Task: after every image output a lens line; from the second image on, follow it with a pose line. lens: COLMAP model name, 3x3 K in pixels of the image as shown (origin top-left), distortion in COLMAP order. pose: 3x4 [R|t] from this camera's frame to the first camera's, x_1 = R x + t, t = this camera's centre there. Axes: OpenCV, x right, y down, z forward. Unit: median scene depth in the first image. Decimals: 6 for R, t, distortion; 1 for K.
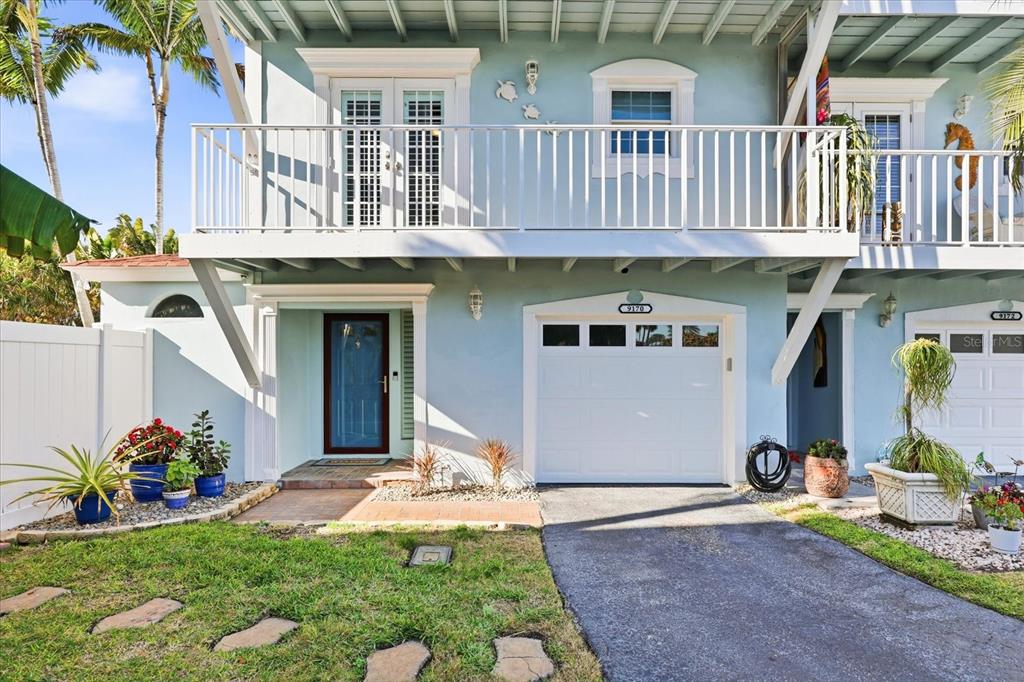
lens RADIAL K [[543.0, 0, 496.7], [0, 543.0, 368.7], [0, 0, 1]] dist [0.019901, -0.002495]
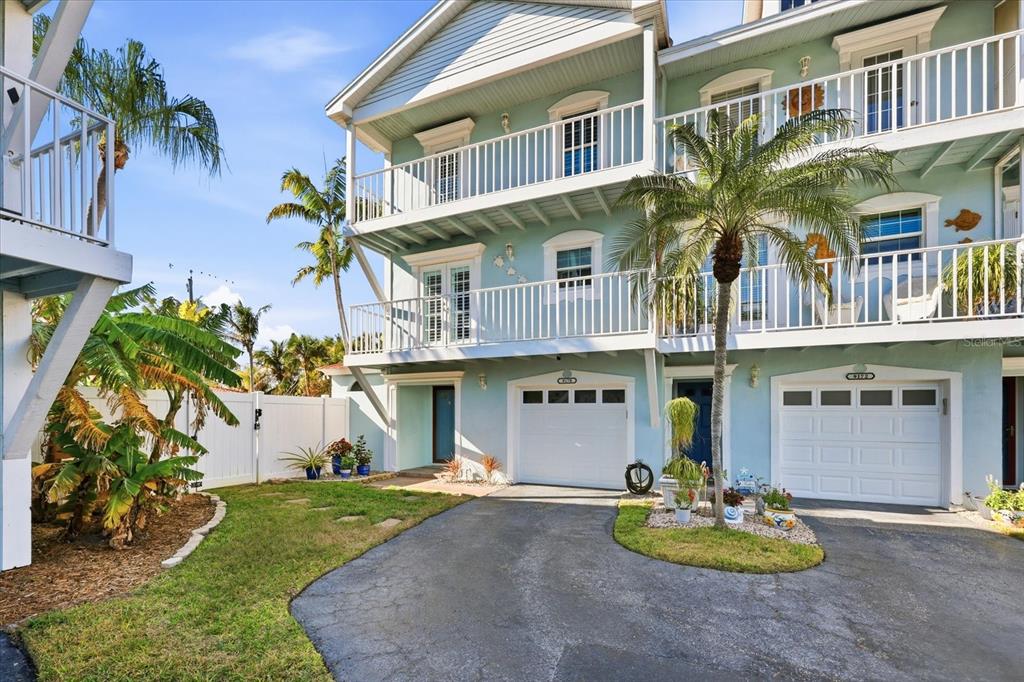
lens RADIAL K [[464.1, 0, 507.5], [0, 464.1, 422.2], [0, 0, 1]] dist [0.018981, -0.000164]
pose [[0.904914, 0.008221, -0.425515, 0.692176], [-0.006435, 0.999963, 0.005635, 0.010760], [0.425545, -0.002361, 0.904934, -0.370034]]
